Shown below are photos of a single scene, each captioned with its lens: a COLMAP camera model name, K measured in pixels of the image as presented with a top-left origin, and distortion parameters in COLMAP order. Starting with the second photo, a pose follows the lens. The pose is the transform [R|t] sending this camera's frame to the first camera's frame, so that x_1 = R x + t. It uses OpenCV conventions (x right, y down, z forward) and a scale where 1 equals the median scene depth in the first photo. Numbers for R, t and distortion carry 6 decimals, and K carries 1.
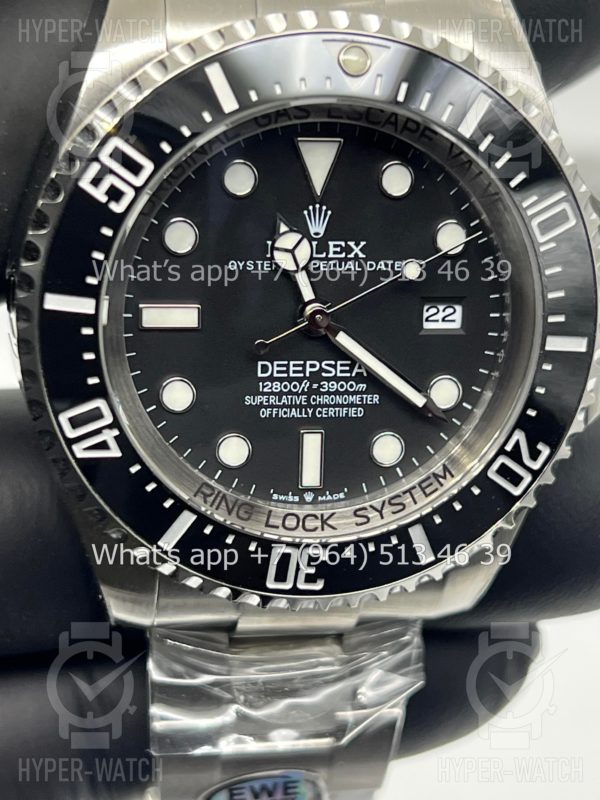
lens RADIAL K [[1840.0, 0, 300.0], [0, 1840.0, 400.0], [0, 0, 1]] dist [0.178608, 0.273845]
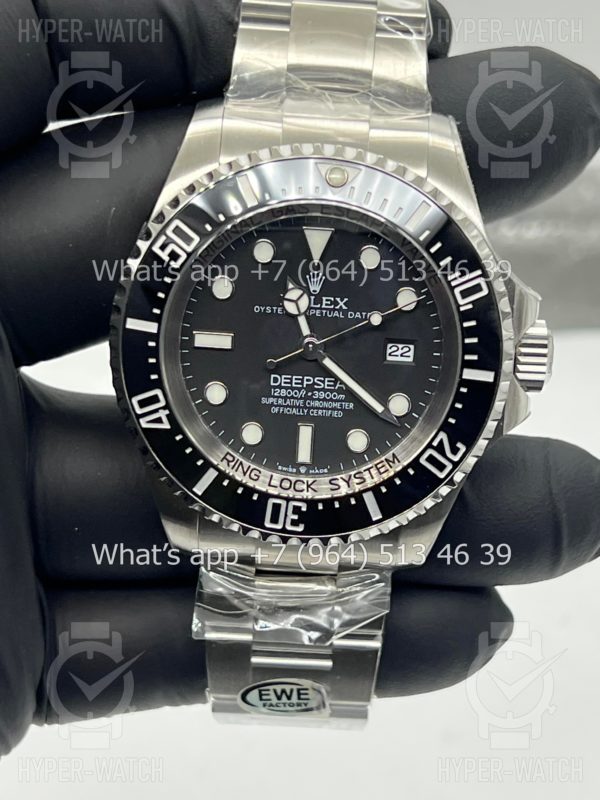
lens RADIAL K [[1746.0, 0, 300.0], [0, 1746.0, 400.0], [0, 0, 1]] dist [0.336838, -0.069174]
pose [[0.980060, 0.061902, -0.188811, 0.268357], [-0.074222, 0.995502, -0.058885, 0.081141], [0.184317, 0.071725, 0.980246, -0.380867]]
